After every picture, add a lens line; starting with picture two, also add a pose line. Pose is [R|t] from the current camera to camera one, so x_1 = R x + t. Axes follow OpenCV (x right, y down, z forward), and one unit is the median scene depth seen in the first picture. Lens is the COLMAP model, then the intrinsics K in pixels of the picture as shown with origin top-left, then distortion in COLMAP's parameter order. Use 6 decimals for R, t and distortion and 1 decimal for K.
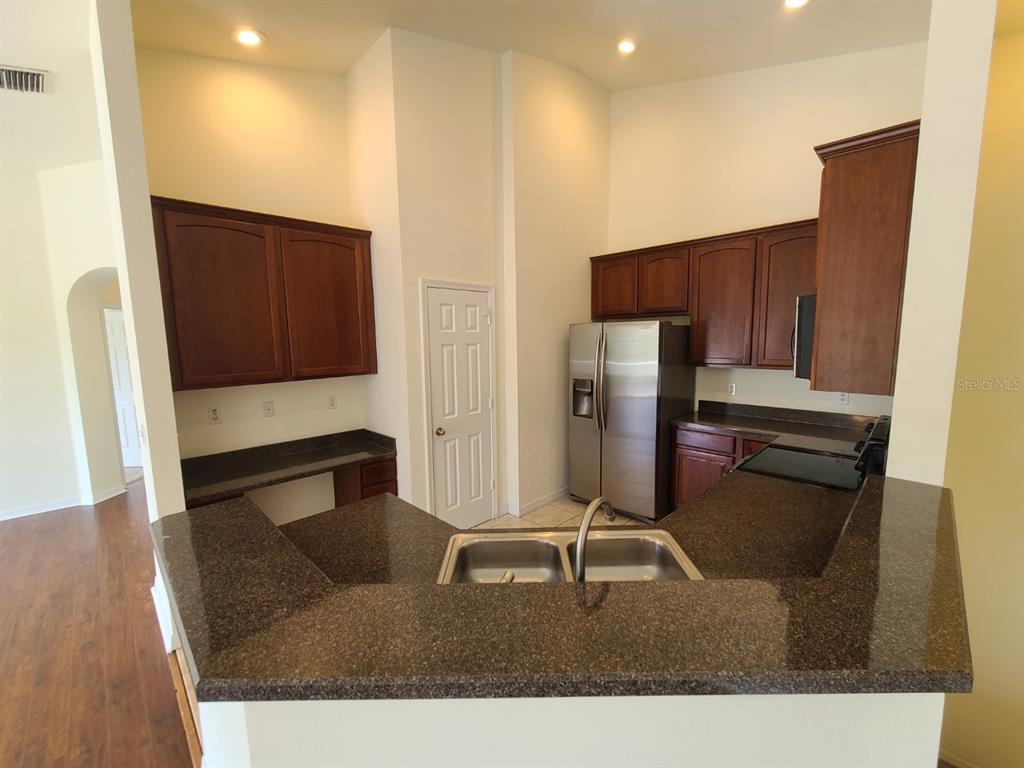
lens RADIAL K [[416.7, 0, 511.3], [0, 416.7, 384.3], [0, 0, 1]] dist [-0.002398, 0.001270]
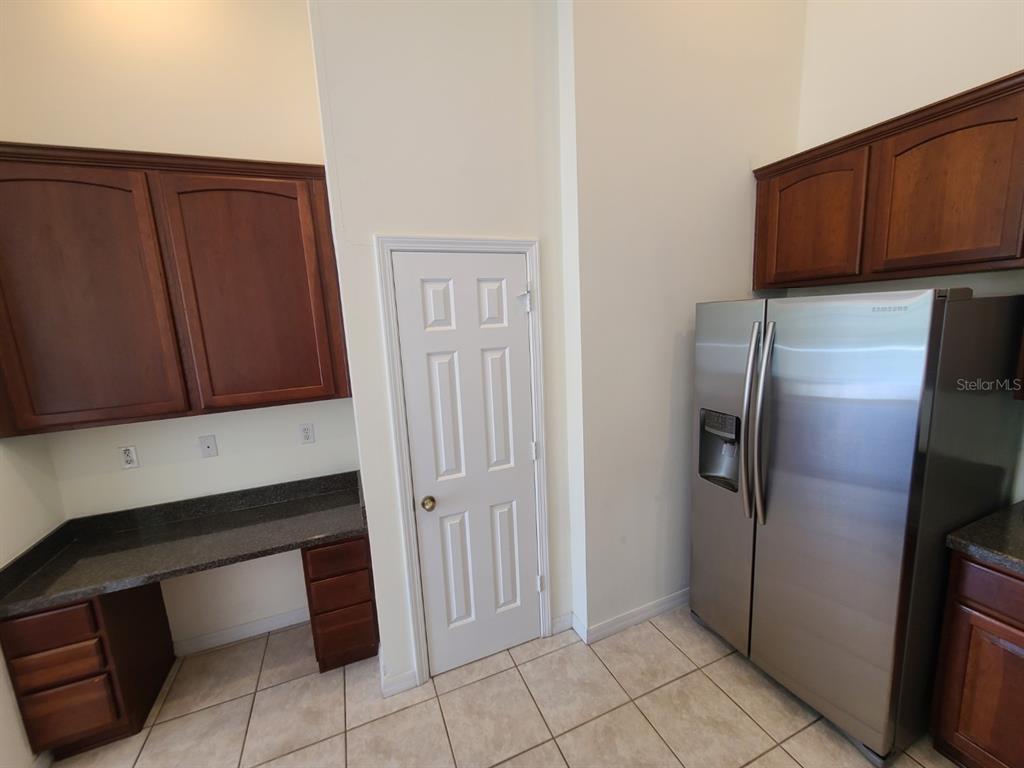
lens RADIAL K [[416.7, 0, 514.5], [0, 416.7, 385.7], [0, 0, 1]] dist [-0.002398, 0.001270]
pose [[0.925431, 0.031892, -0.377571, 0.138058], [-0.008310, 0.997920, 0.063925, -0.078723], [0.378825, -0.056020, 0.923771, 0.462447]]
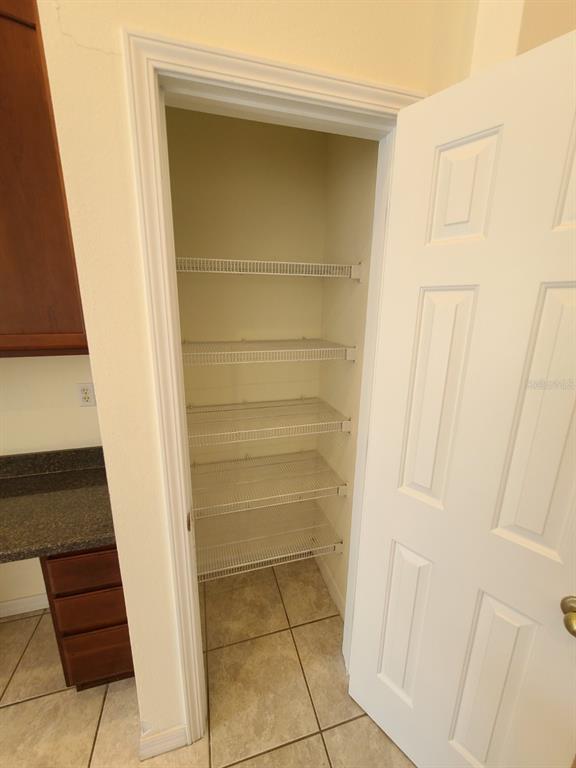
lens RADIAL K [[312.5, 0, 286.4], [0, 312.5, 383.4], [0, 0, 1]] dist [-0.002398, 0.001270]
pose [[0.873749, 0.142553, -0.465018, 0.004582], [-0.079480, 0.985081, 0.152639, -0.056027], [0.479839, -0.096408, 0.872043, 0.709380]]
